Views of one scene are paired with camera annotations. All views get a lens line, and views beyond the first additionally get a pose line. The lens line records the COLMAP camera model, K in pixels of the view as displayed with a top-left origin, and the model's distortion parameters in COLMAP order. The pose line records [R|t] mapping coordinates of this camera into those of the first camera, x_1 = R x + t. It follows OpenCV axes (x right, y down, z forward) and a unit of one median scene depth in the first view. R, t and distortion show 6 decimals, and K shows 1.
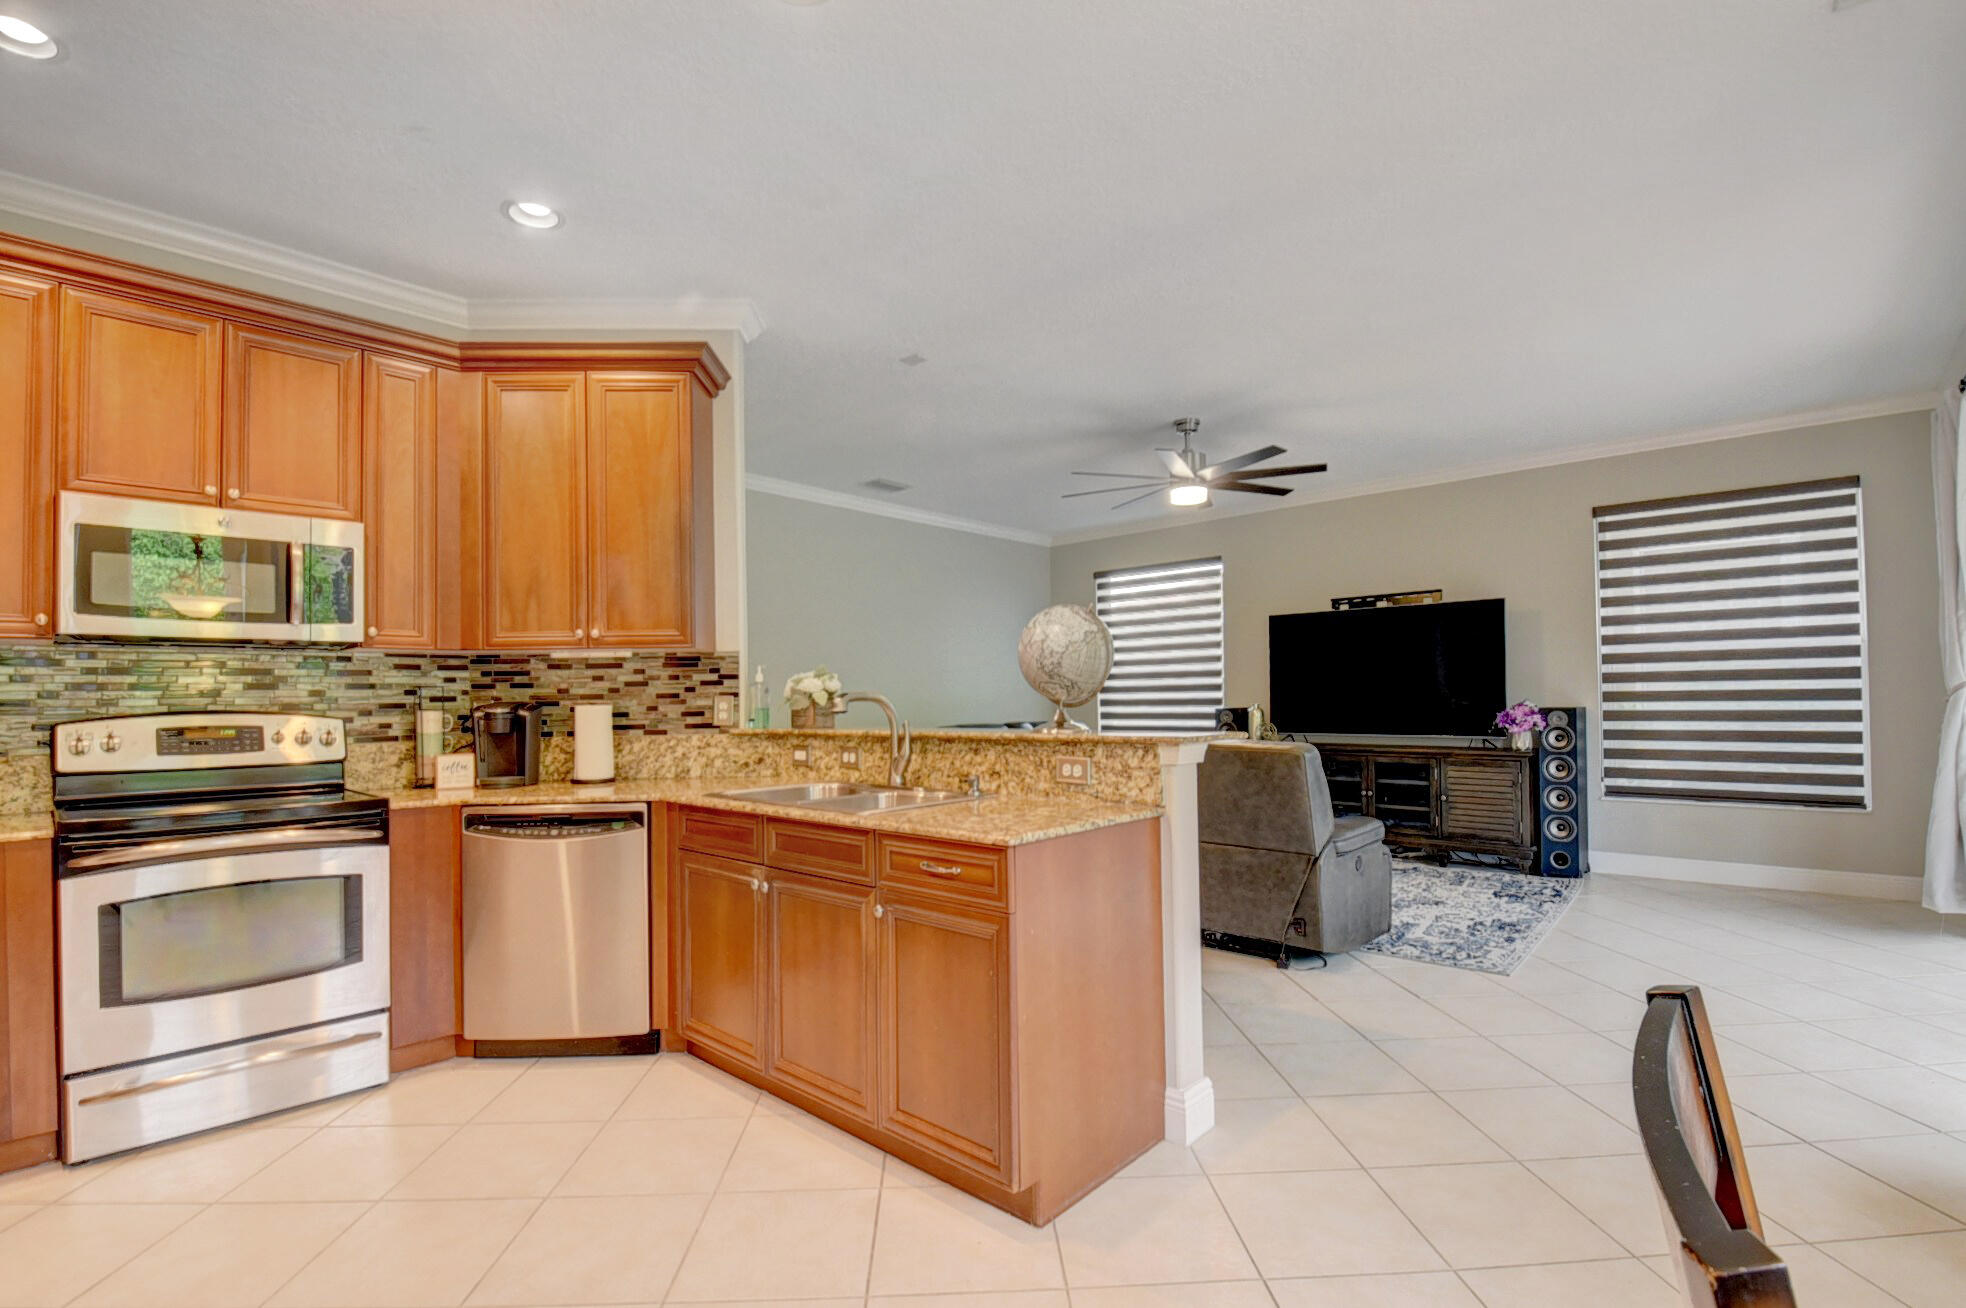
lens RADIAL K [[910.7, 0, 978.8], [0, 910.7, 681.3], [0, 0, 1]] dist [0.002094, -0.014230]
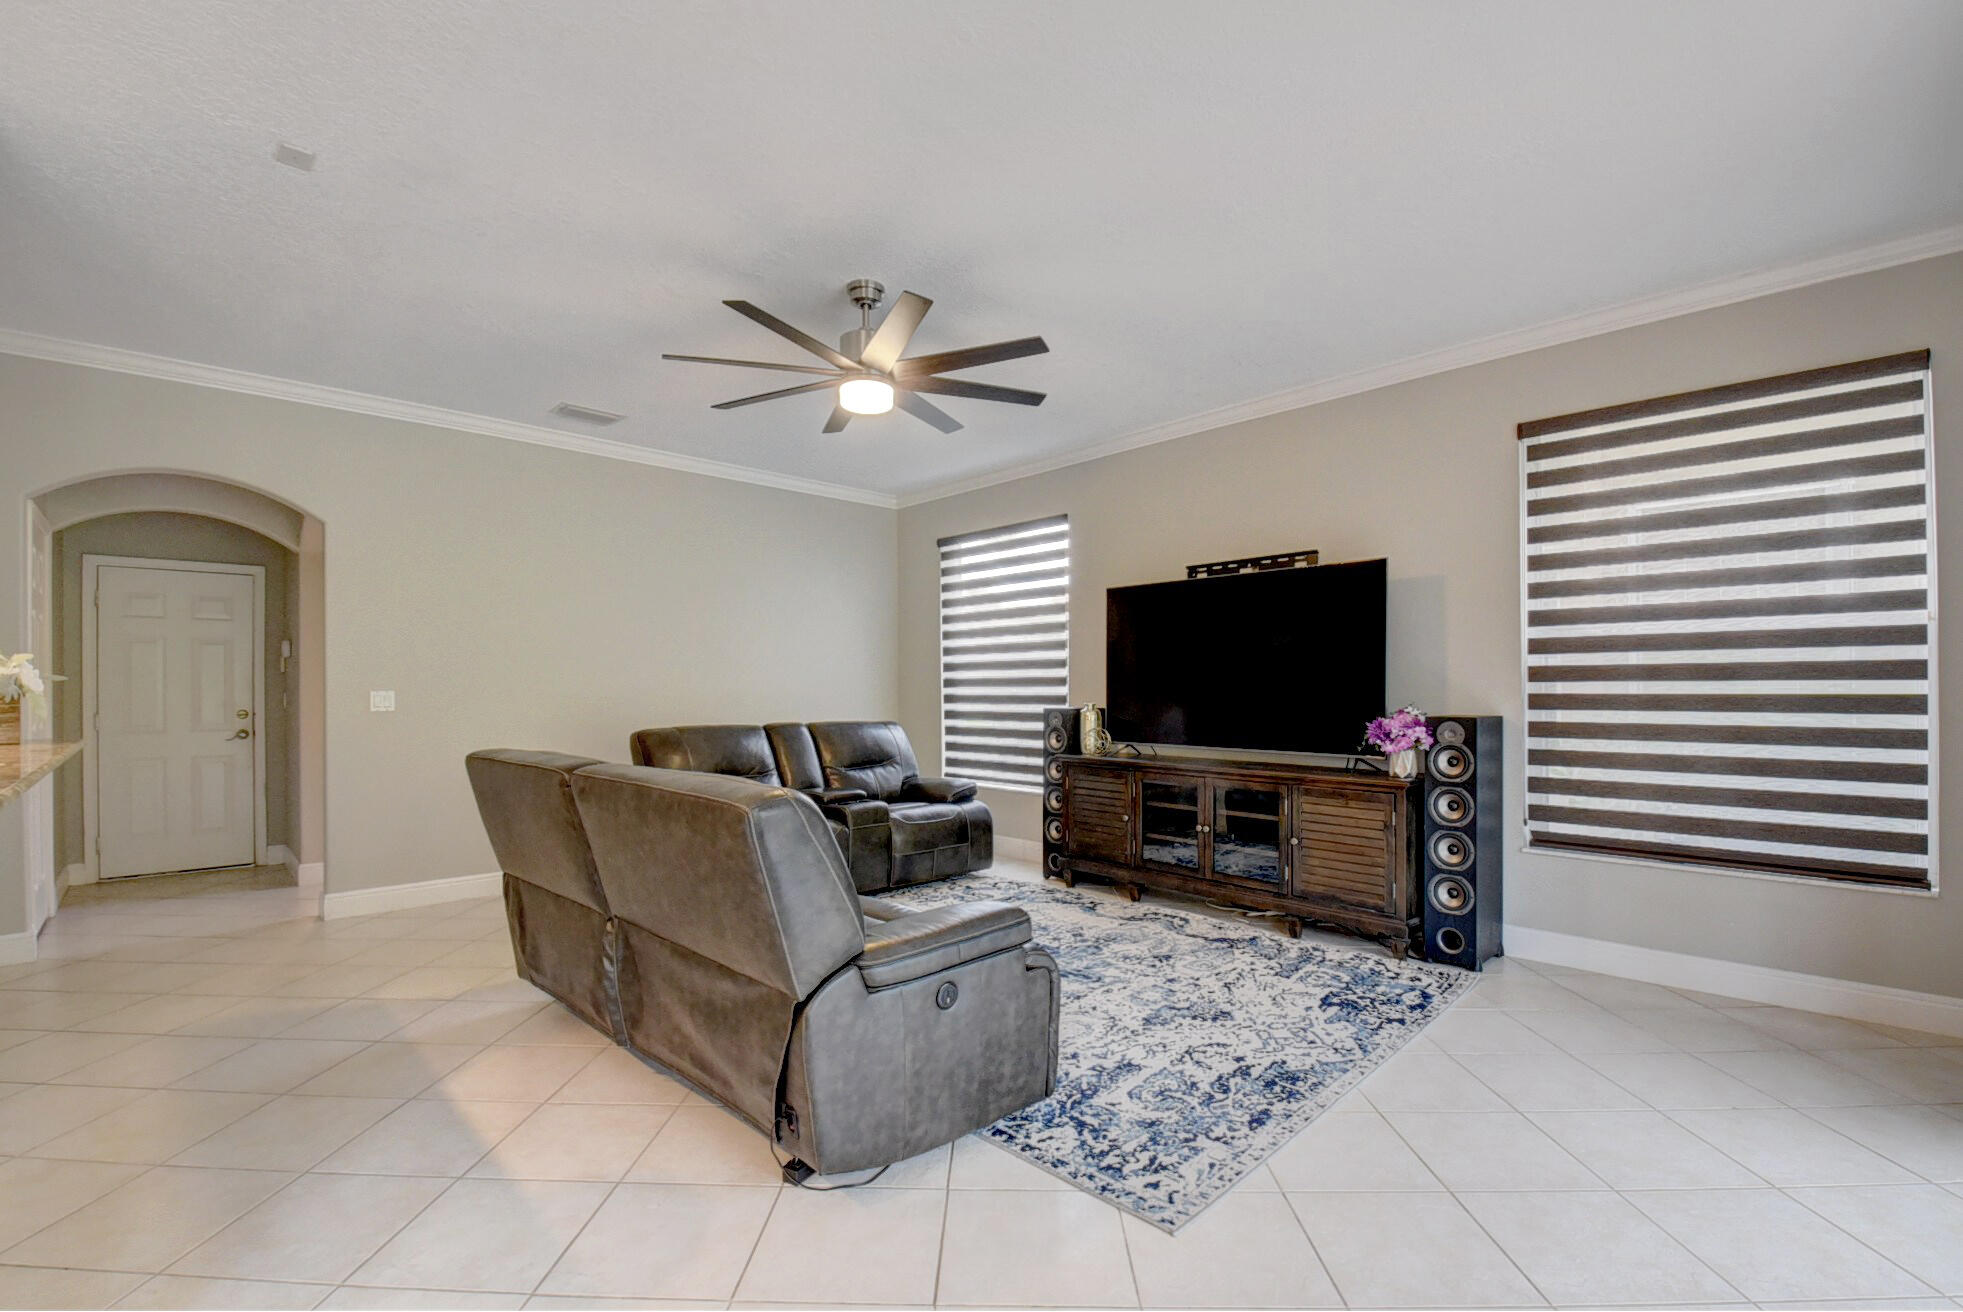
lens RADIAL K [[877.5, 0, 975.6], [0, 877.5, 685.3], [0, 0, 1]] dist [0.015760, -0.022125]
pose [[0.997273, 0.011657, -0.072881, 0.322451], [-0.010500, 0.999813, 0.016246, -0.001544], [0.073057, -0.015436, 0.997208, 0.312736]]
